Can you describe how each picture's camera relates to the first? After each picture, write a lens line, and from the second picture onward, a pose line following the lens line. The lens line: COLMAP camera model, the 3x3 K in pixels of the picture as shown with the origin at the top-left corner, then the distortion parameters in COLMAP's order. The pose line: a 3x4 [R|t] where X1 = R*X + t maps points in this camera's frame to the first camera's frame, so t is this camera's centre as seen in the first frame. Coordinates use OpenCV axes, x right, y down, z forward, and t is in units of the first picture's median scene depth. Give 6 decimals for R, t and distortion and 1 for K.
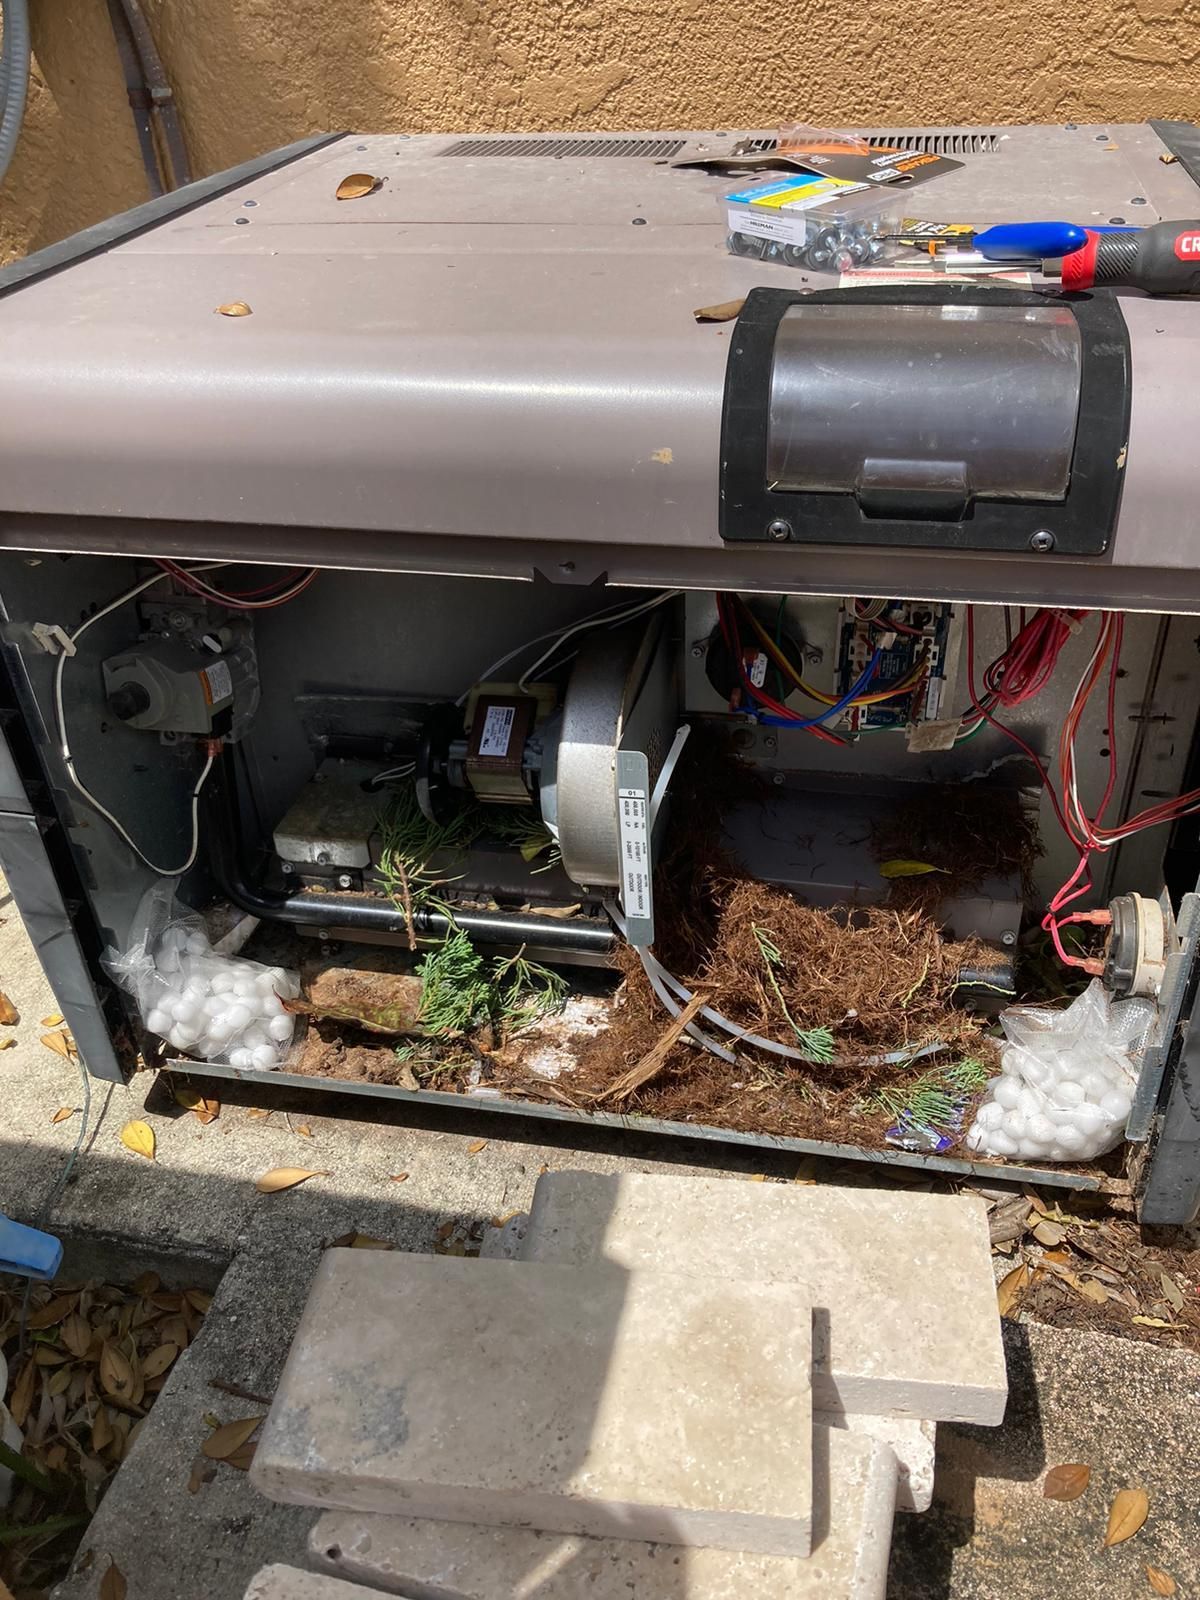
lens RADIAL K [[1260.1, 0, 600.0], [0, 1260.1, 800.0], [0, 0, 1]] dist [-0.005345, -0.009018]
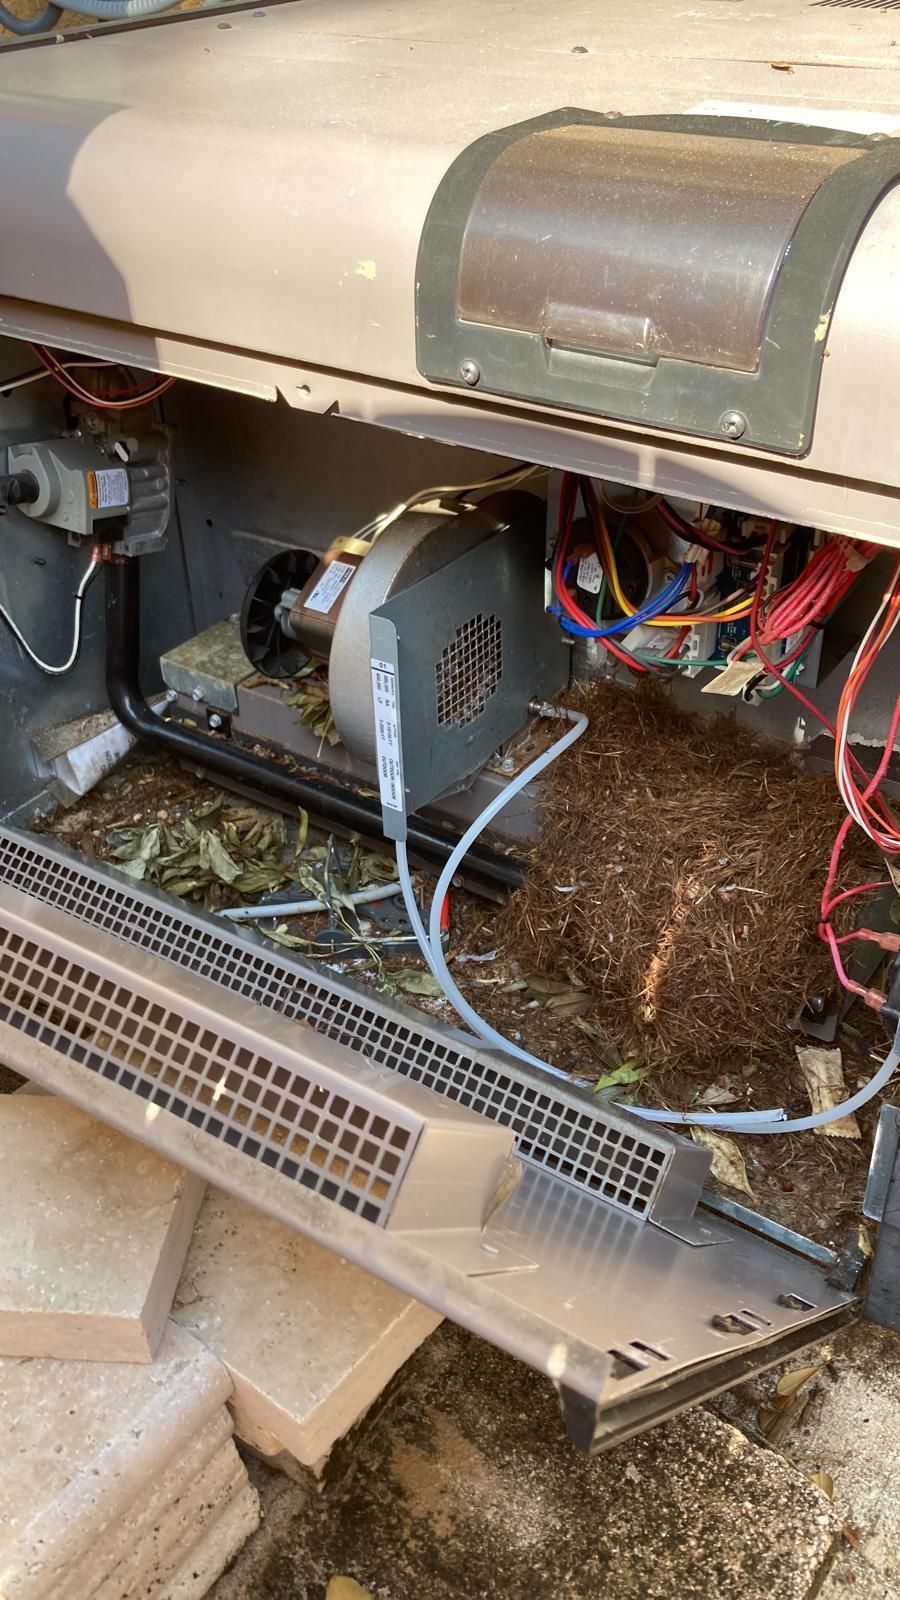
lens RADIAL K [[1315.7, 0, 450.0], [0, 1315.7, 800.0], [0, 0, 1]] dist [0.006270, 0.005290]
pose [[0.923819, 0.245640, -0.293631, 0.360241], [-0.234528, 0.969360, 0.073058, 0.007597], [0.302581, 0.001372, 0.953123, 0.095398]]
